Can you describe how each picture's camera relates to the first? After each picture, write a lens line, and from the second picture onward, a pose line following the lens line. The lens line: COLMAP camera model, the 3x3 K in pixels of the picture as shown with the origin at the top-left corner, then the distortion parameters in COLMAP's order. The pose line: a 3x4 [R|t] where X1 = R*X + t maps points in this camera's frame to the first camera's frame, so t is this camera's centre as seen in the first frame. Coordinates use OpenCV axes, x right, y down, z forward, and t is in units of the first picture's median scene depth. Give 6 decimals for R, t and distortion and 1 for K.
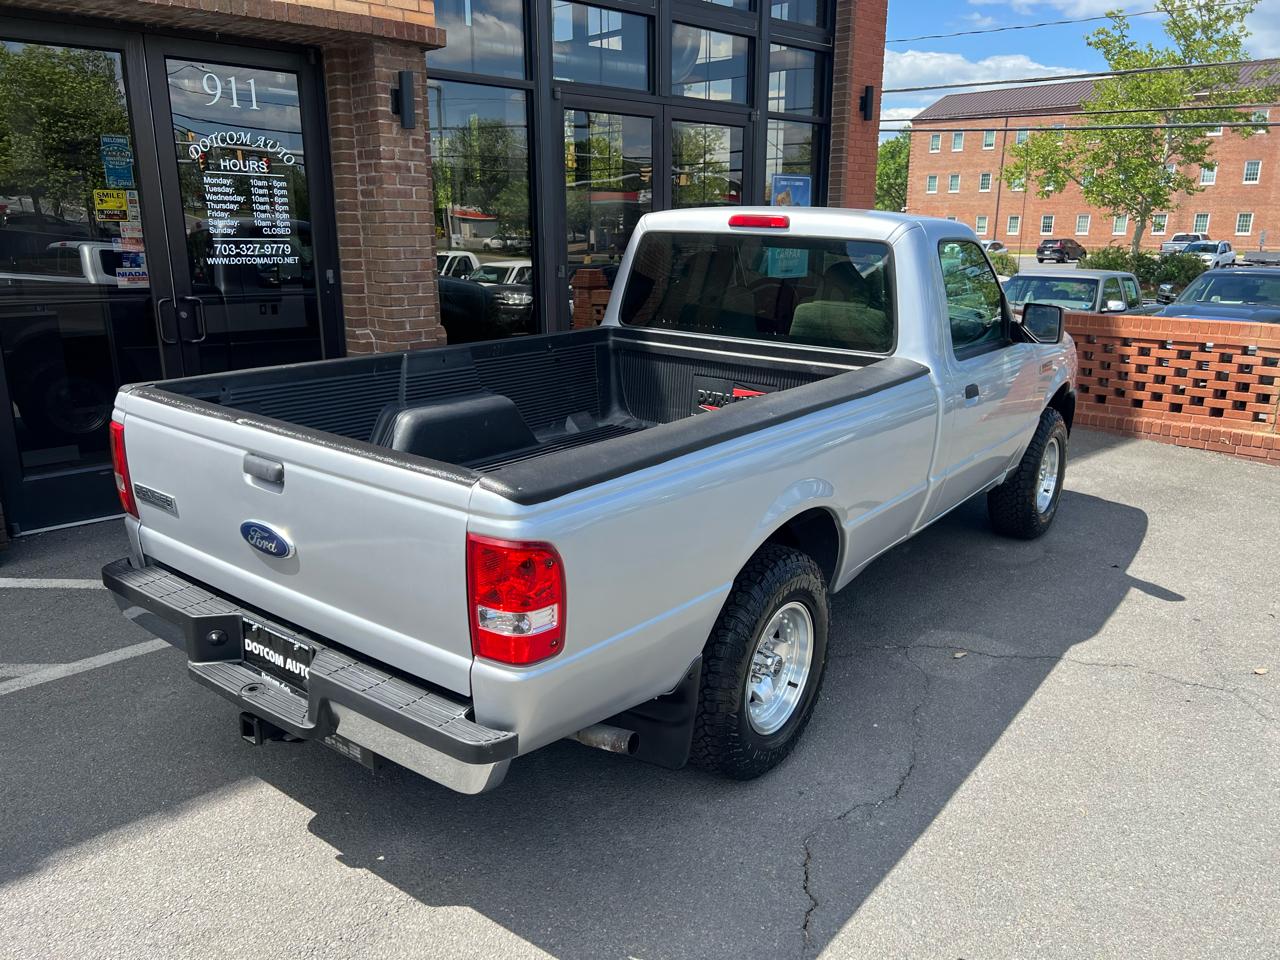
lens RADIAL K [[957.8, 0, 631.7], [0, 957.8, 488.2], [0, 0, 1]] dist [0.046465, -0.051217]
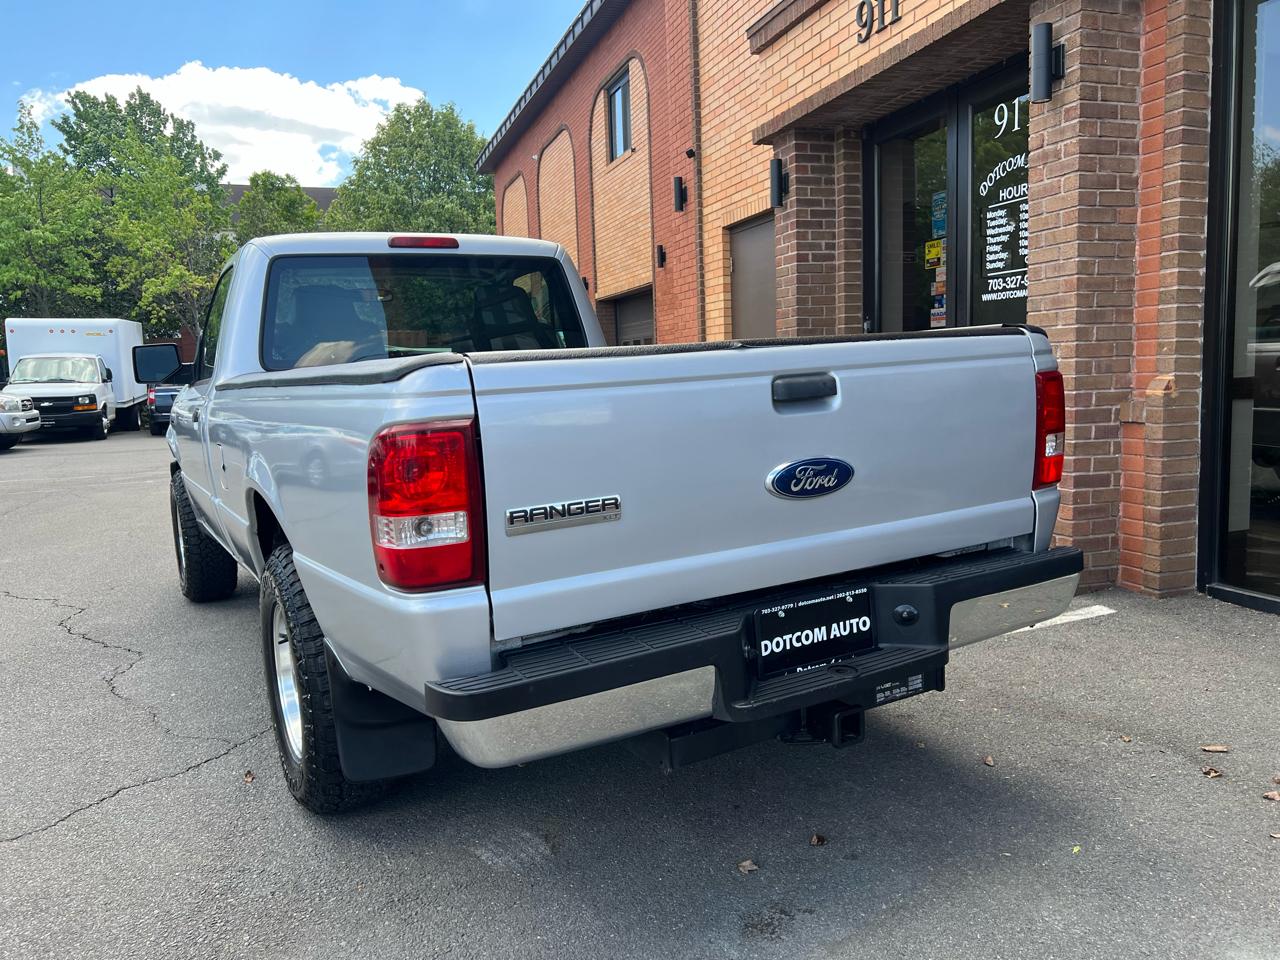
lens RADIAL K [[957.8, 0, 647.5], [0, 957.8, 480.7], [0, 0, 1]] dist [0.046465, -0.051217]
pose [[-0.427597, 0.115157, -0.896604, 0.614104], [-0.204302, 0.953879, 0.219946, -0.208639], [0.880580, 0.277227, -0.384349, 1.152867]]
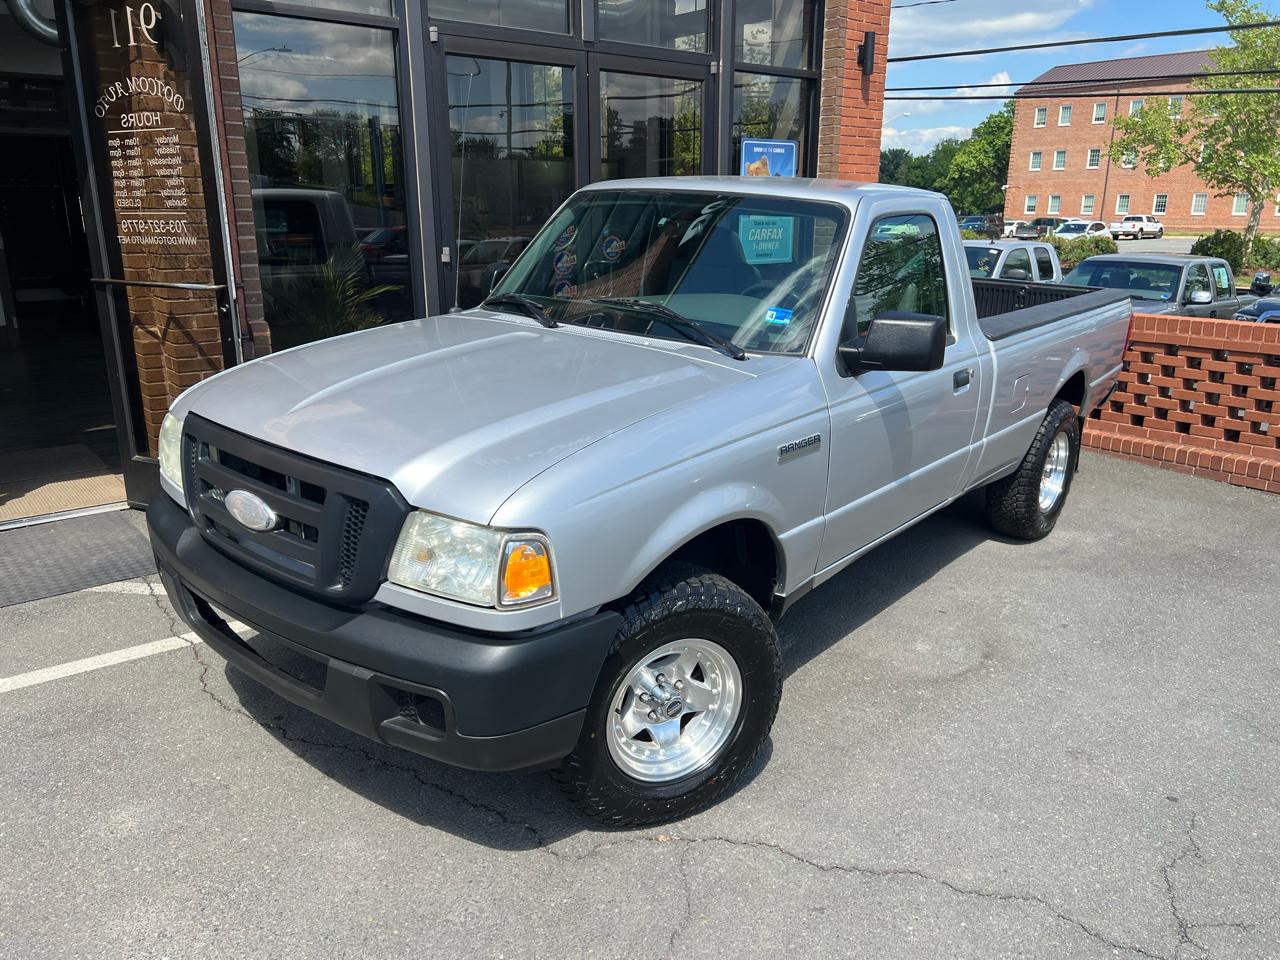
lens RADIAL K [[957.8, 0, 638.4], [0, 957.8, 483.7], [0, 0, 1]] dist [0.046465, -0.051217]
pose [[0.995906, 0.028359, -0.085827, 0.224399], [-0.026962, 0.999485, 0.017394, -0.066184], [0.086277, -0.015009, 0.996158, 0.259667]]
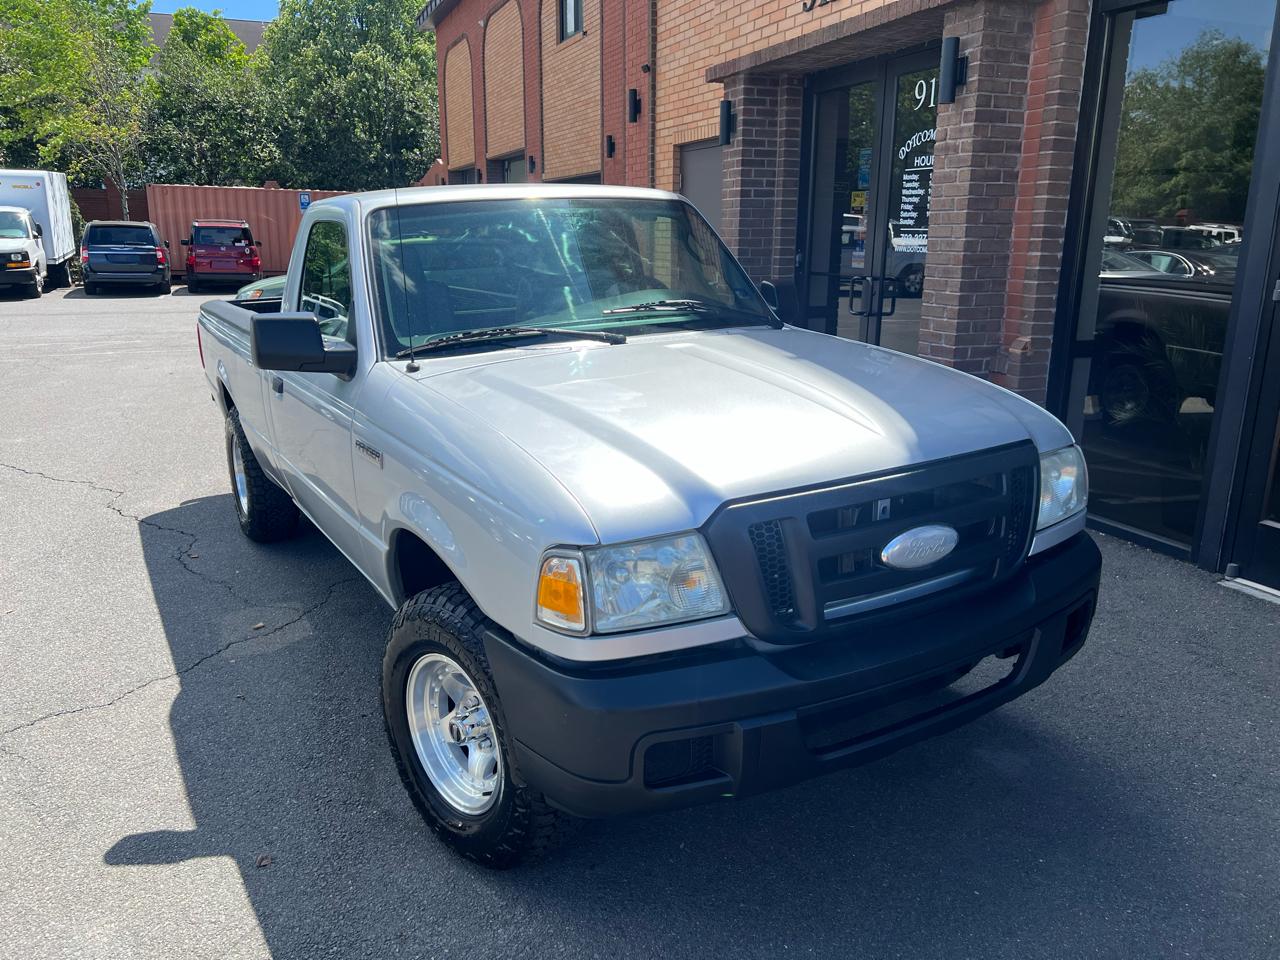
lens RADIAL K [[957.8, 0, 636.9], [0, 957.8, 484.5], [0, 0, 1]] dist [0.046465, -0.051217]
pose [[-0.378361, 0.232823, -0.895900, 0.785535], [-0.247261, 0.907263, 0.340200, -0.300942], [0.892023, 0.350239, -0.285705, 1.177703]]
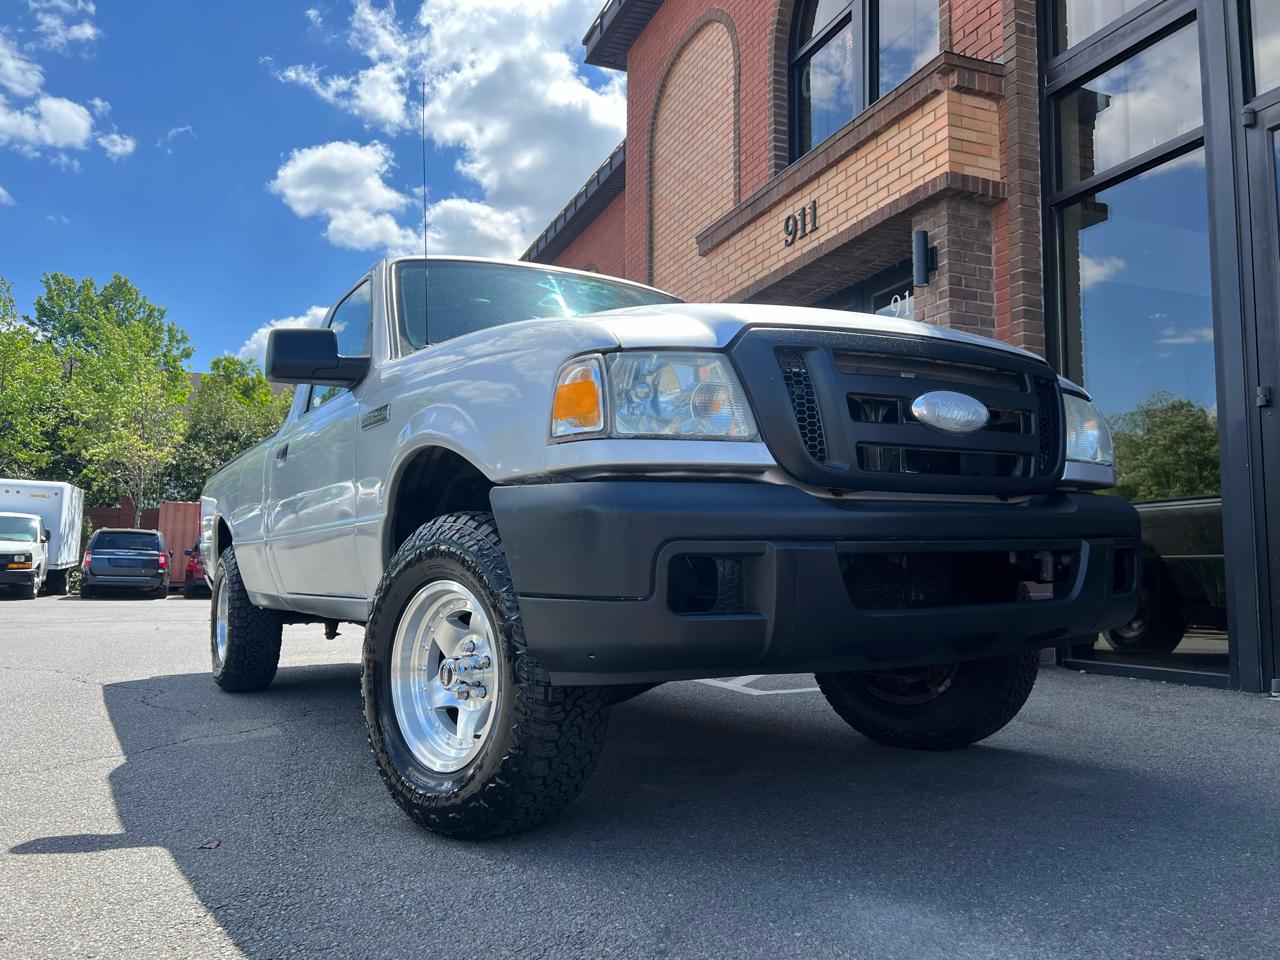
lens RADIAL K [[957.8, 0, 641.3], [0, 957.8, 485.4], [0, 0, 1]] dist [0.046465, -0.051217]
pose [[-0.366076, -0.094528, -0.925771, 0.786368], [-0.253295, 0.967388, 0.001383, -0.113414], [0.895450, 0.234999, -0.378081, 1.218668]]
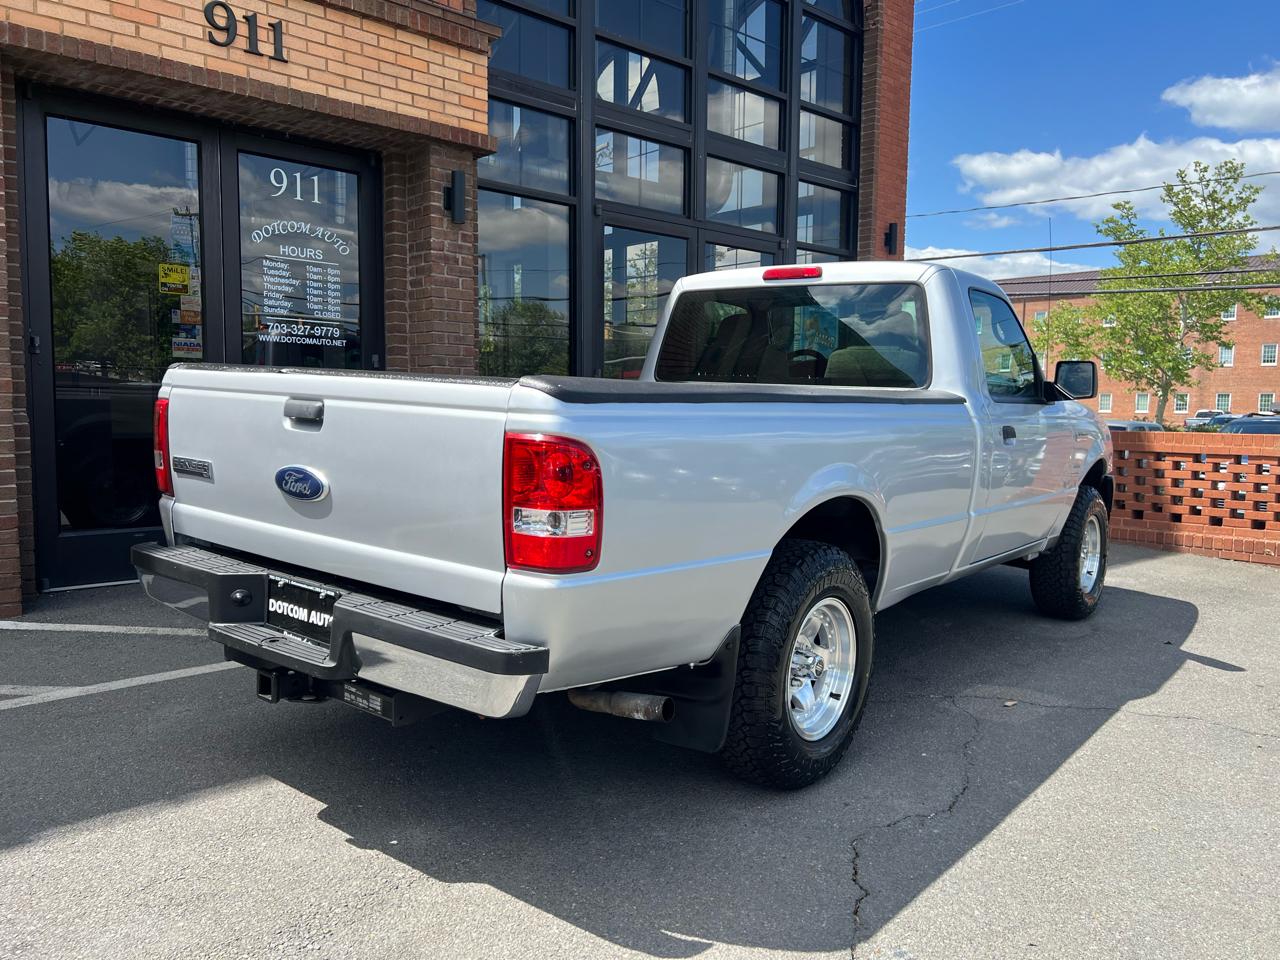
lens RADIAL K [[957.8, 0, 638.3], [0, 957.8, 486.9], [0, 0, 1]] dist [0.046465, -0.051217]
pose [[0.999593, 0.014489, -0.024571, -0.003494], [-0.018639, 0.983830, -0.178130, 0.102829], [0.021593, 0.178515, 0.983700, 0.015478]]
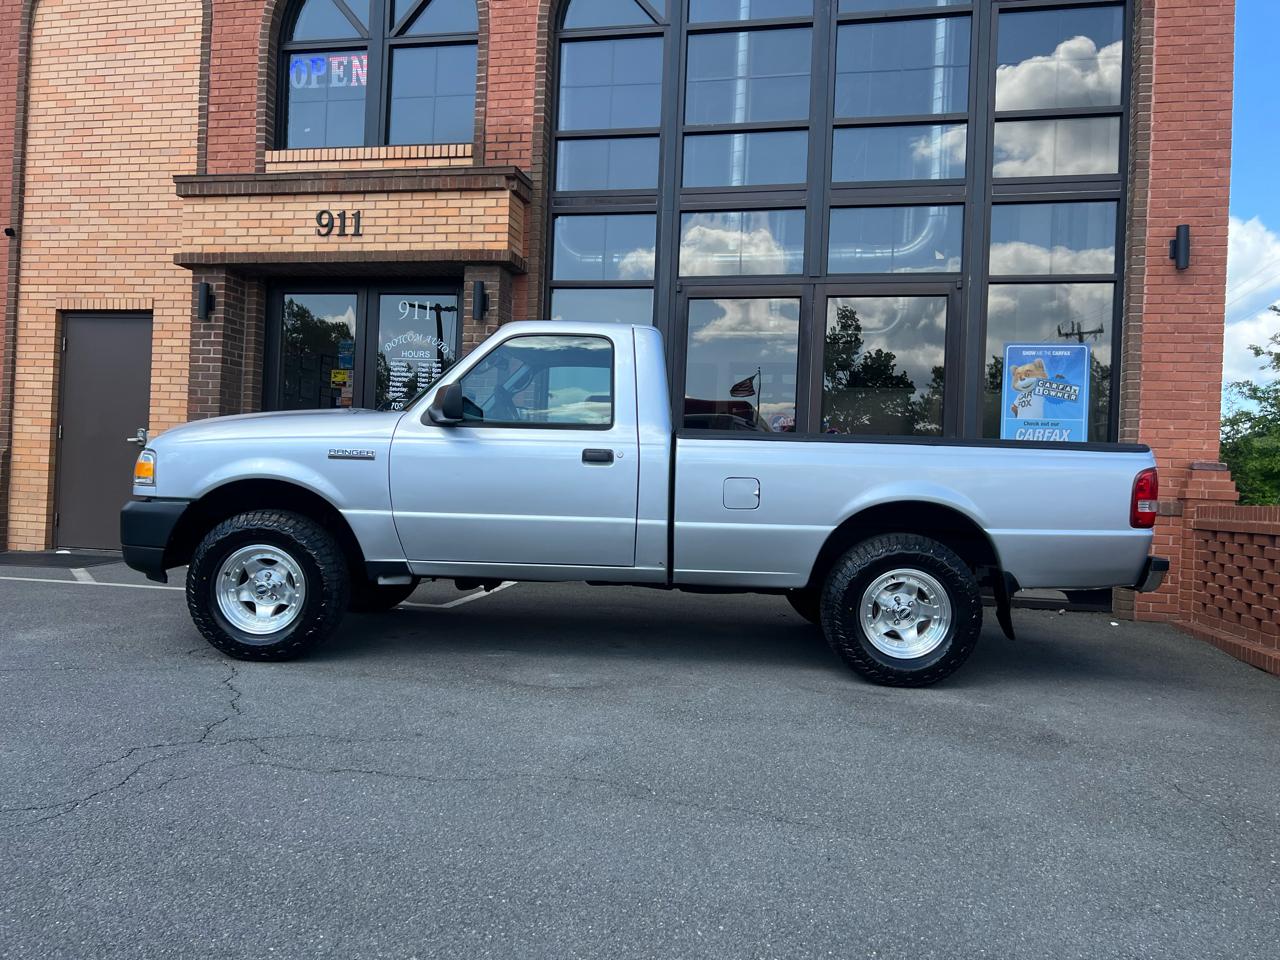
lens RADIAL K [[957.8, 0, 638.4], [0, 957.8, 484.9], [0, 0, 1]] dist [0.046465, -0.051217]
pose [[0.555376, 0.014260, -0.831477, 1.108536], [-0.257701, 0.953585, -0.155775, 0.012866], [0.790663, 0.300786, 0.533273, 0.541121]]
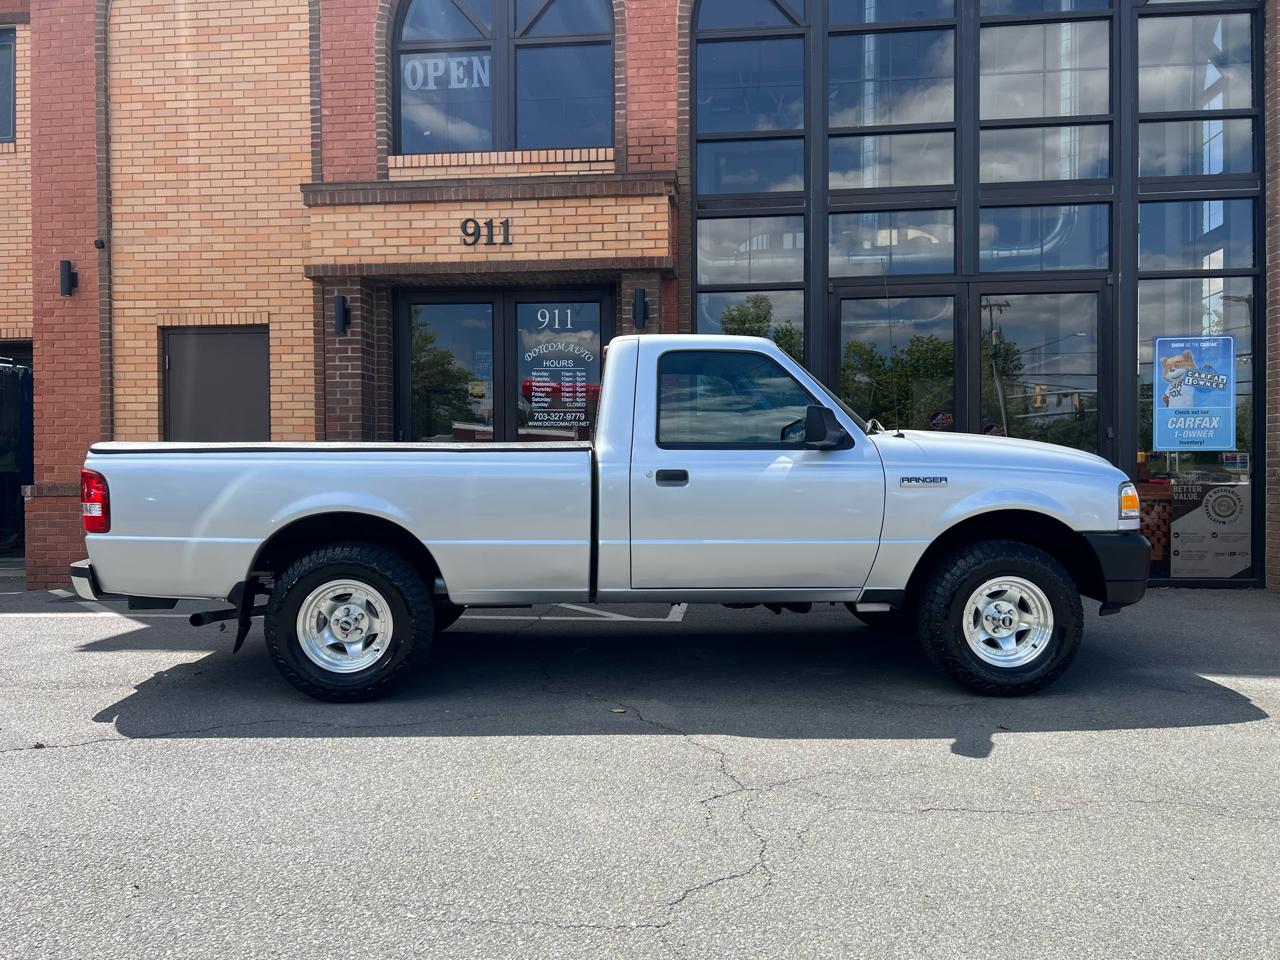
lens RADIAL K [[957.8, 0, 640.4], [0, 957.8, 488.4], [0, 0, 1]] dist [0.046465, -0.051217]
pose [[0.638536, 0.007756, -0.769553, 0.871093], [-0.199114, 0.967567, -0.155463, 0.068289], [0.743388, 0.252497, 0.619370, 0.216630]]
